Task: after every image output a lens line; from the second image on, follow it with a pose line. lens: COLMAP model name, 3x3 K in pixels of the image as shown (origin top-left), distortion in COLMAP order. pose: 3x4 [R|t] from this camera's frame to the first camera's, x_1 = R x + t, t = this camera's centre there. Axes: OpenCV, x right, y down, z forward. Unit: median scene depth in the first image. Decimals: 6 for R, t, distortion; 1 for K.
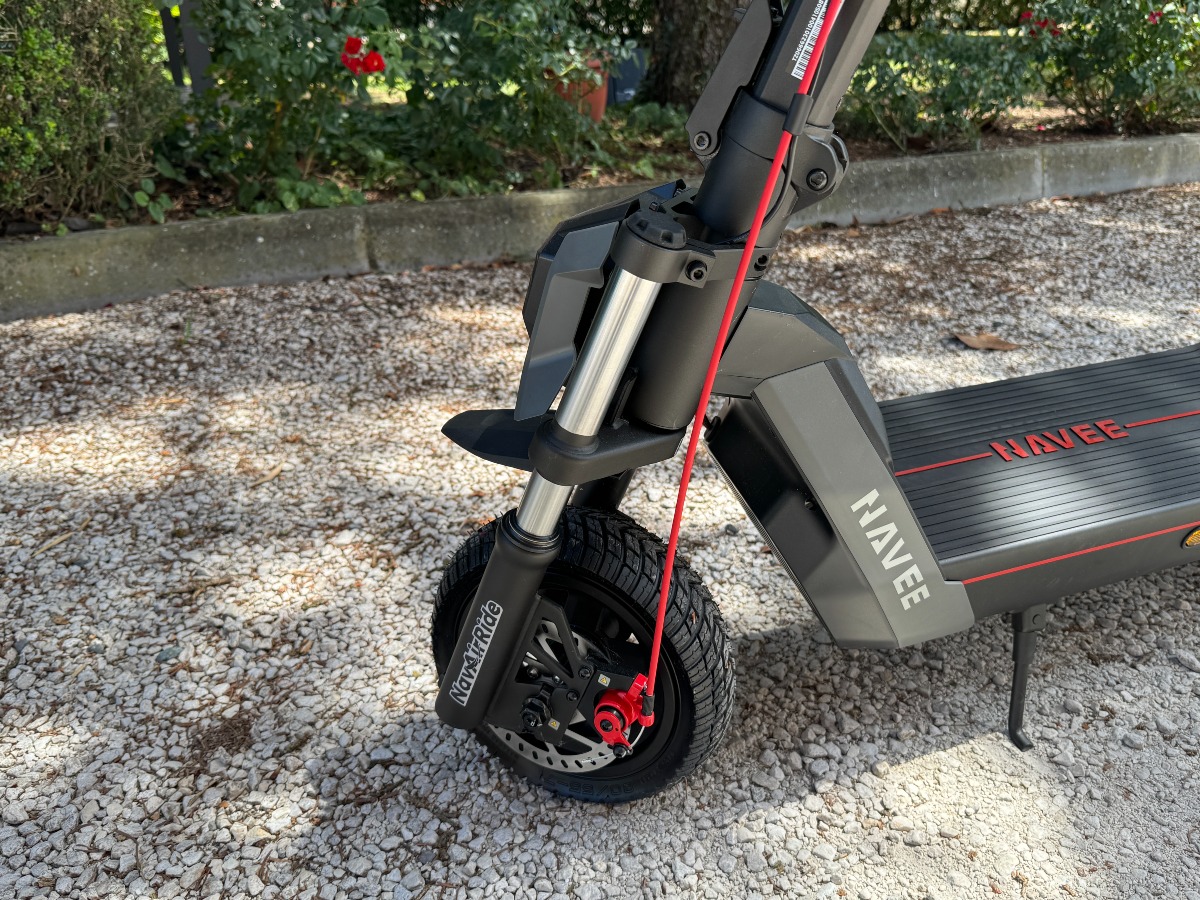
lens RADIAL K [[996.6, 0, 602.7], [0, 996.6, 467.9], [0, 0, 1]] dist [0.041443, -0.076503]
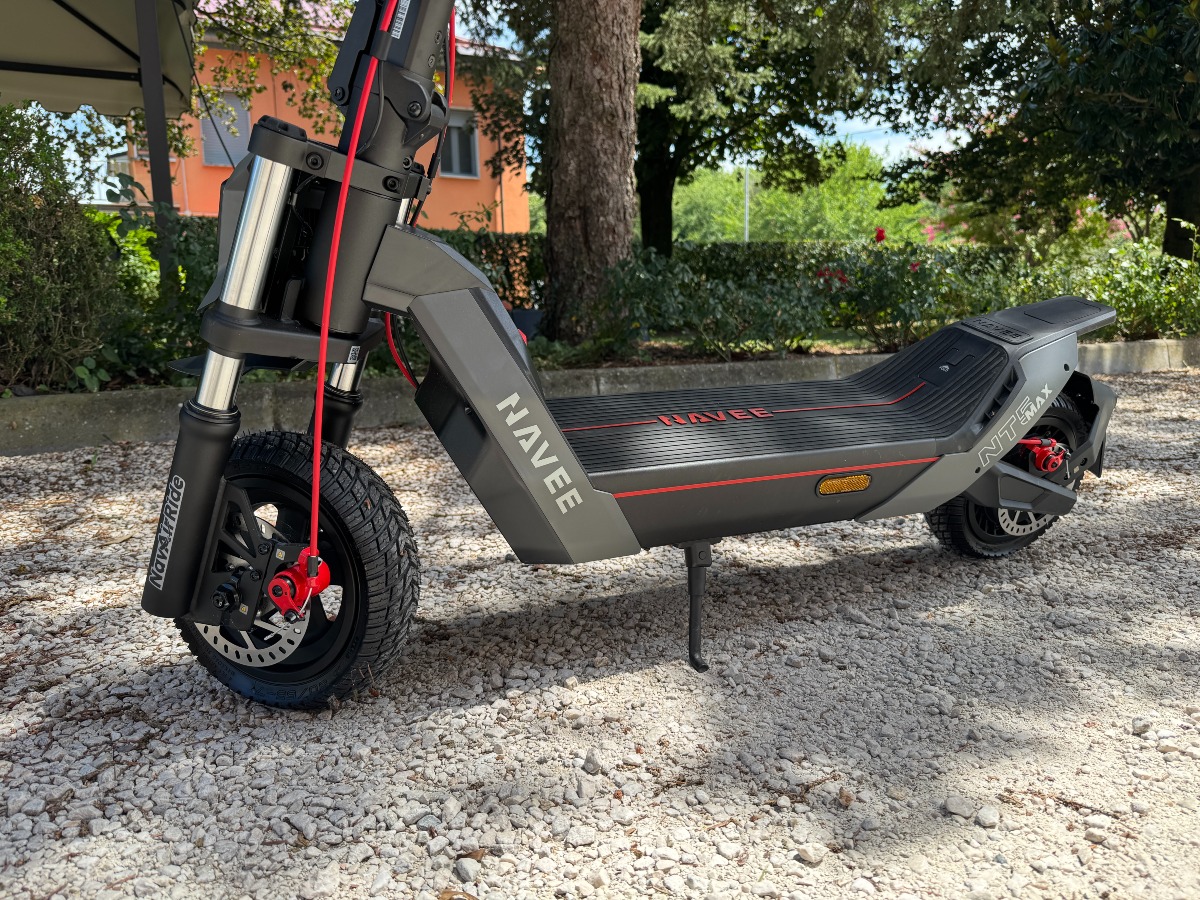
lens RADIAL K [[855.5, 0, 603.4], [0, 855.5, 463.5], [0, 0, 1]] dist [0.035249, -0.048763]
pose [[0.998222, -0.007828, 0.059096, 0.190141], [0.023189, 0.964252, -0.263970, 0.231692], [-0.054917, 0.264871, 0.962719, -0.001256]]
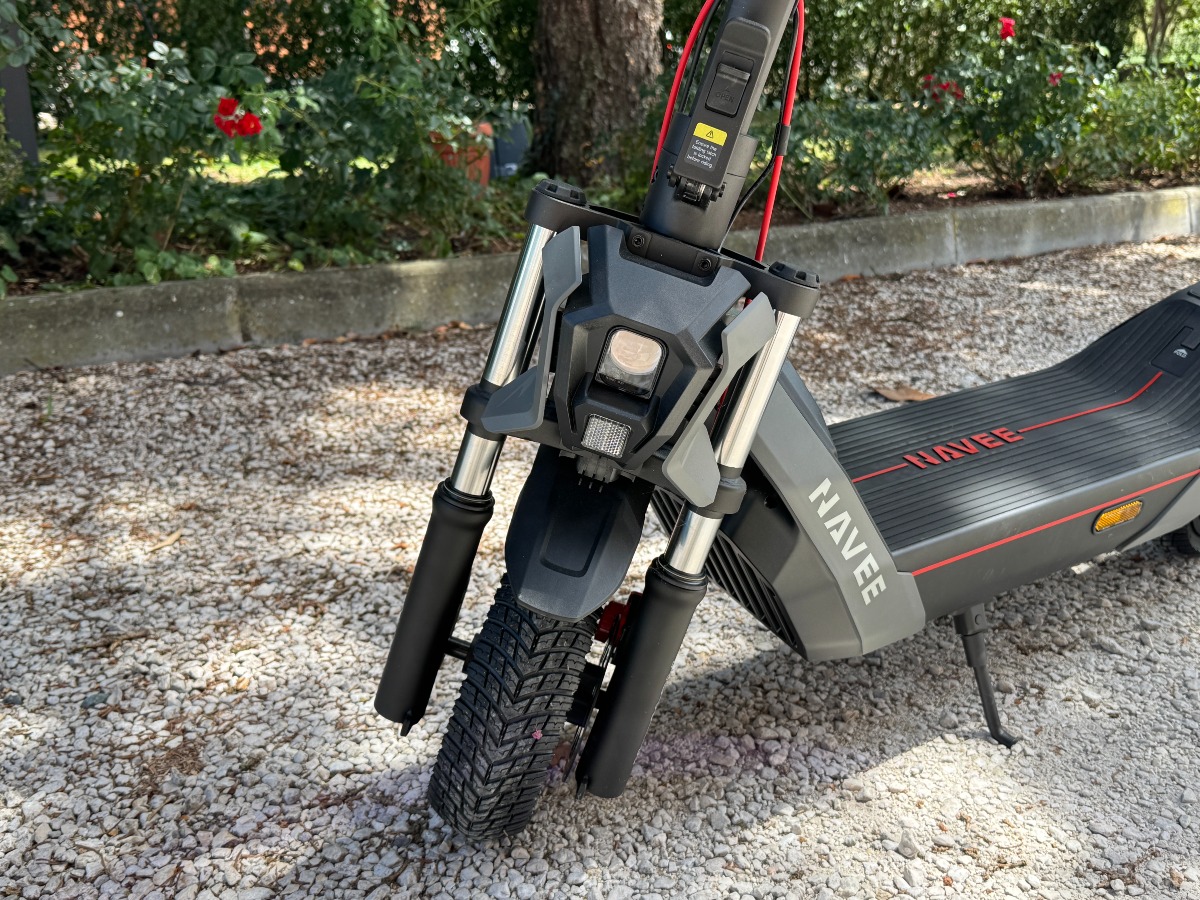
lens RADIAL K [[1208.5, 0, 603.3], [0, 1208.5, 456.4], [0, 0, 1]] dist [0.043622, 0.000000]
pose [[0.993633, -0.034864, 0.107135, -0.060263], [0.048647, 0.990469, -0.128862, 0.112928], [-0.101621, 0.133253, 0.985858, -0.193275]]
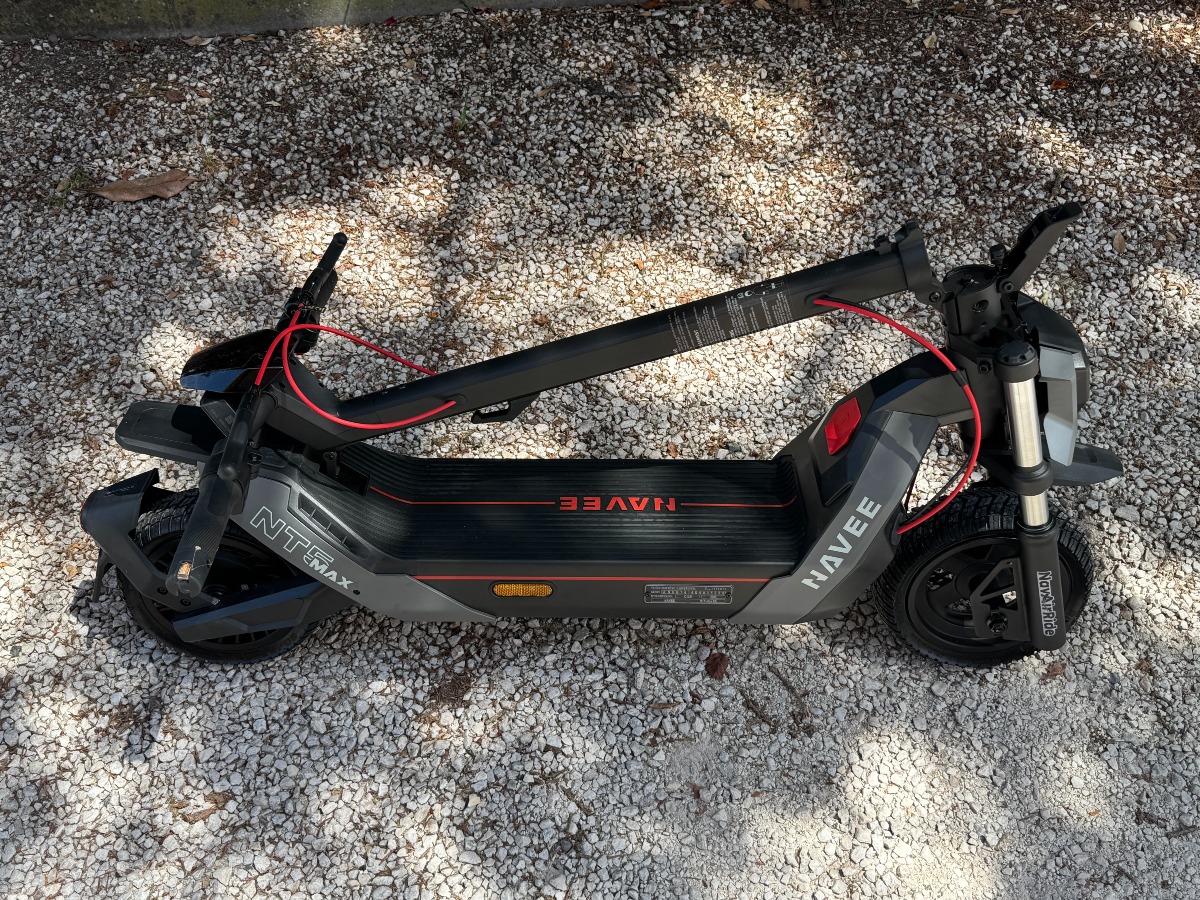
lens RADIAL K [[1208.5, 0, 582.8], [0, 1208.5, 455.7], [0, 0, 1]] dist [0.043622, 0.000000]
pose [[0.944747, 0.249420, -0.212703, 0.057787], [-0.128851, 0.879213, 0.458673, -0.634262], [0.301413, -0.405923, 0.862772, -0.212186]]
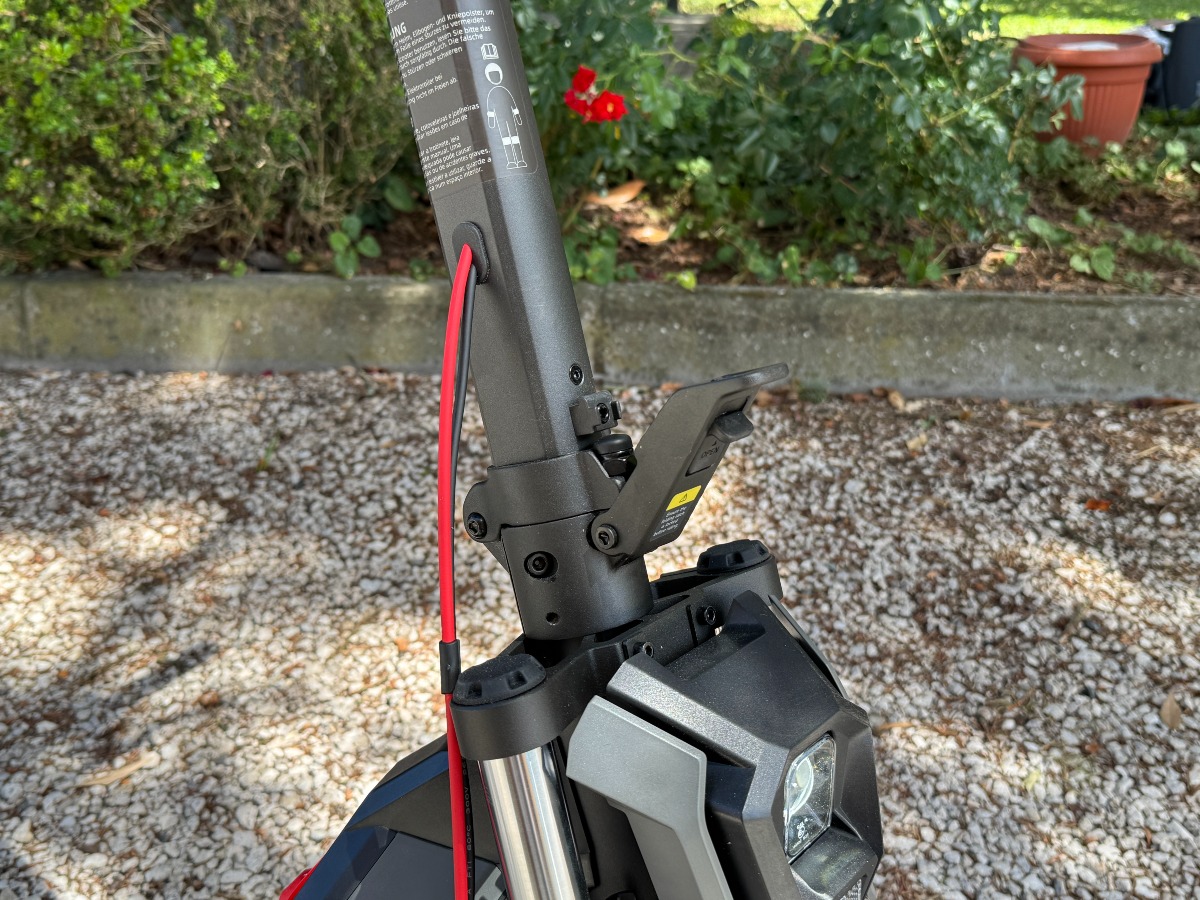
lens RADIAL K [[1208.5, 0, 578.4], [0, 1208.5, 468.1], [0, 0, 1]] dist [0.043622, 0.000000]
pose [[0.859780, 0.223377, -0.459218, 0.323960], [-0.216043, 0.973925, 0.069256, -0.374291], [0.462714, 0.039665, 0.885620, 0.468695]]
